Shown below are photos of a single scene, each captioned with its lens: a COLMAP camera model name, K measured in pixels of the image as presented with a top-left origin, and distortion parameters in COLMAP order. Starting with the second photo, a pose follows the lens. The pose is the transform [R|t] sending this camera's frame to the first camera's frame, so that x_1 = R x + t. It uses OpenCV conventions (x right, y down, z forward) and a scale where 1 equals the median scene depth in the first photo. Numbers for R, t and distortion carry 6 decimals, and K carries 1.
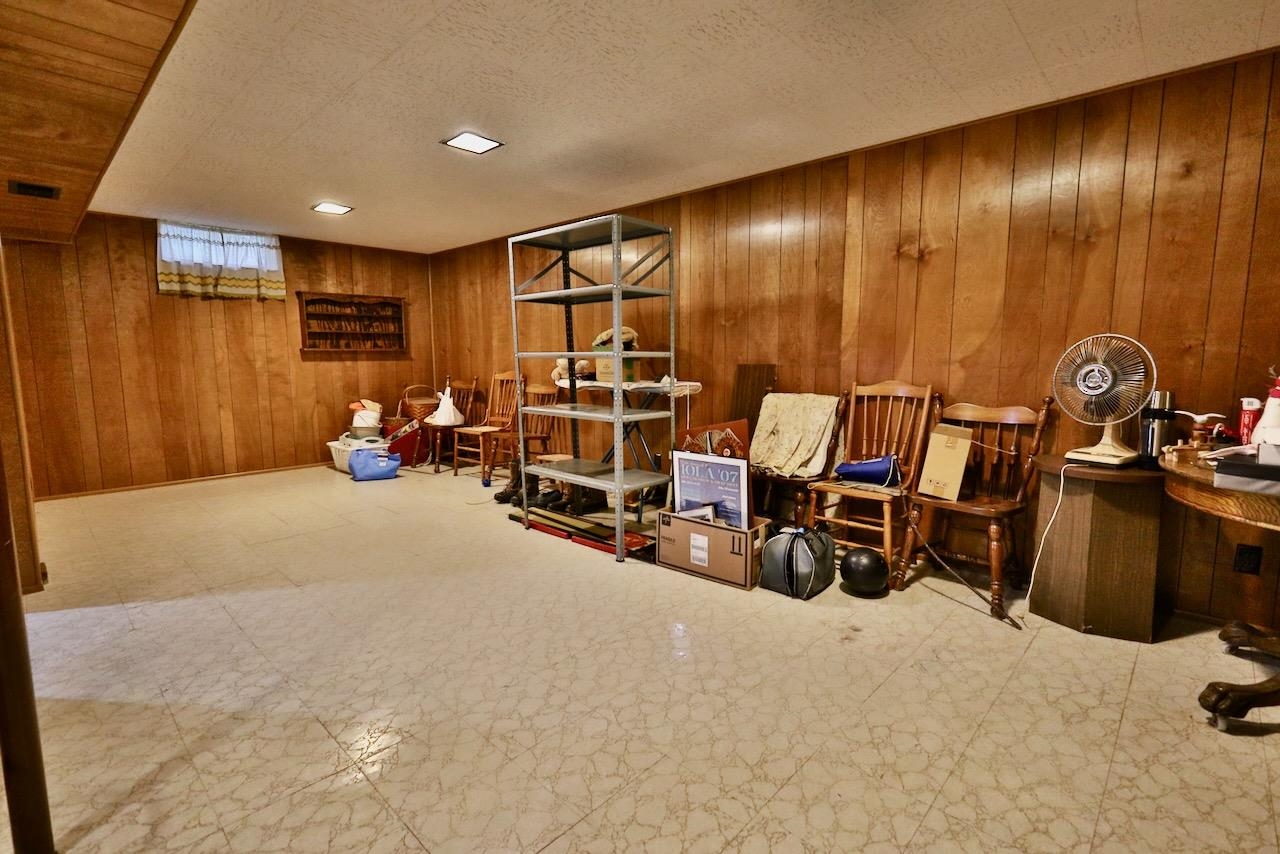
lens RADIAL K [[587.2, 0, 647.1], [0, 587.2, 427.9], [0, 0, 1]] dist [0.001219, 0.000425]
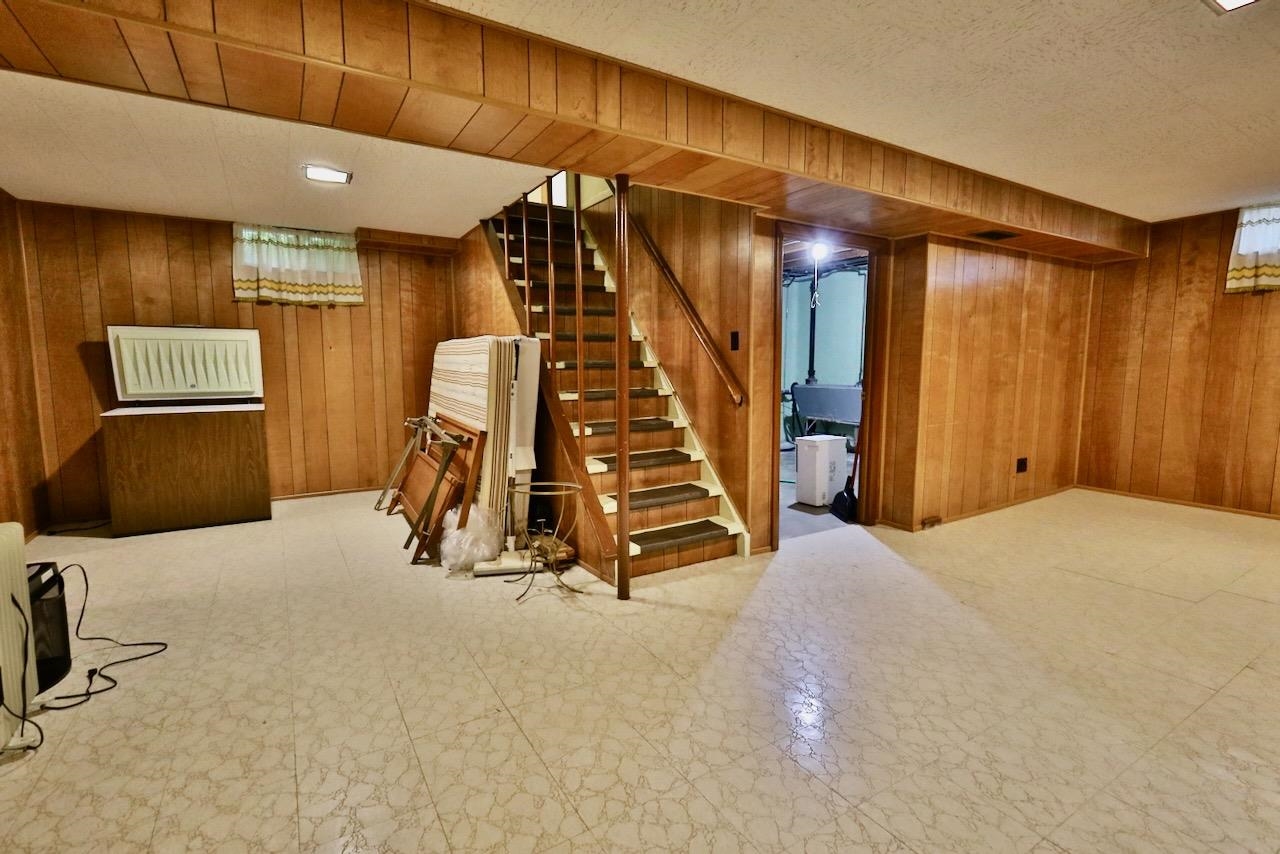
lens RADIAL K [[587.2, 0, 648.9], [0, 587.2, 427.4], [0, 0, 1]] dist [0.001219, 0.000425]
pose [[-0.255763, 0.110496, -0.960404, 0.272982], [-0.113286, 0.983176, 0.143285, -0.060106], [0.960079, 0.145447, -0.238943, 0.418035]]
